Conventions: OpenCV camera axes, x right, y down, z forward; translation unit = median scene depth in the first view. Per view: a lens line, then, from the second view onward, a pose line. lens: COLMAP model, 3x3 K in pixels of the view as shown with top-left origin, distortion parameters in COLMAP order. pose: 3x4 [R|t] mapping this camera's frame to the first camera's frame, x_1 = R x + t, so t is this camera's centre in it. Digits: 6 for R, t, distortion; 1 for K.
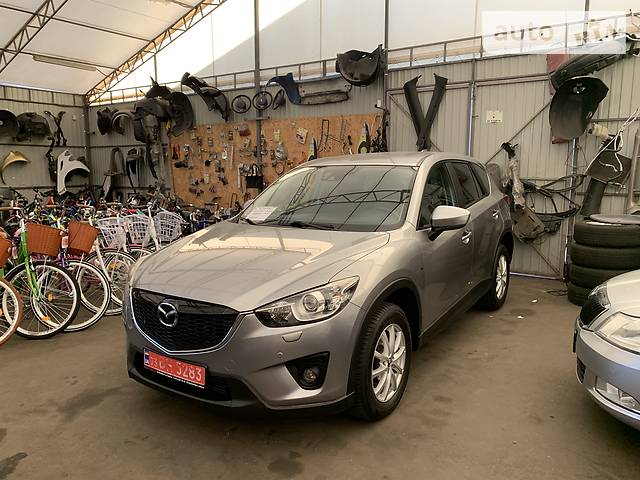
lens RADIAL K [[495.9, 0, 320.0], [0, 495.9, 240.0], [0, 0, 1]] dist [-0.002086, -0.003663]
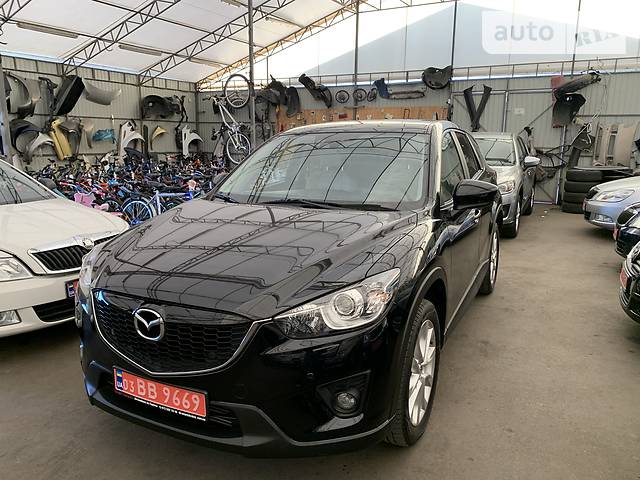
lens RADIAL K [[488.4, 0, 320.0], [0, 488.4, 240.0], [0, 0, 1]] dist [0.008612, 0.002862]
pose [[0.996205, -0.009255, 0.086549, -0.367046], [0.004136, 0.998241, 0.059140, 0.072128], [-0.086944, -0.058557, 0.994491, -0.498771]]
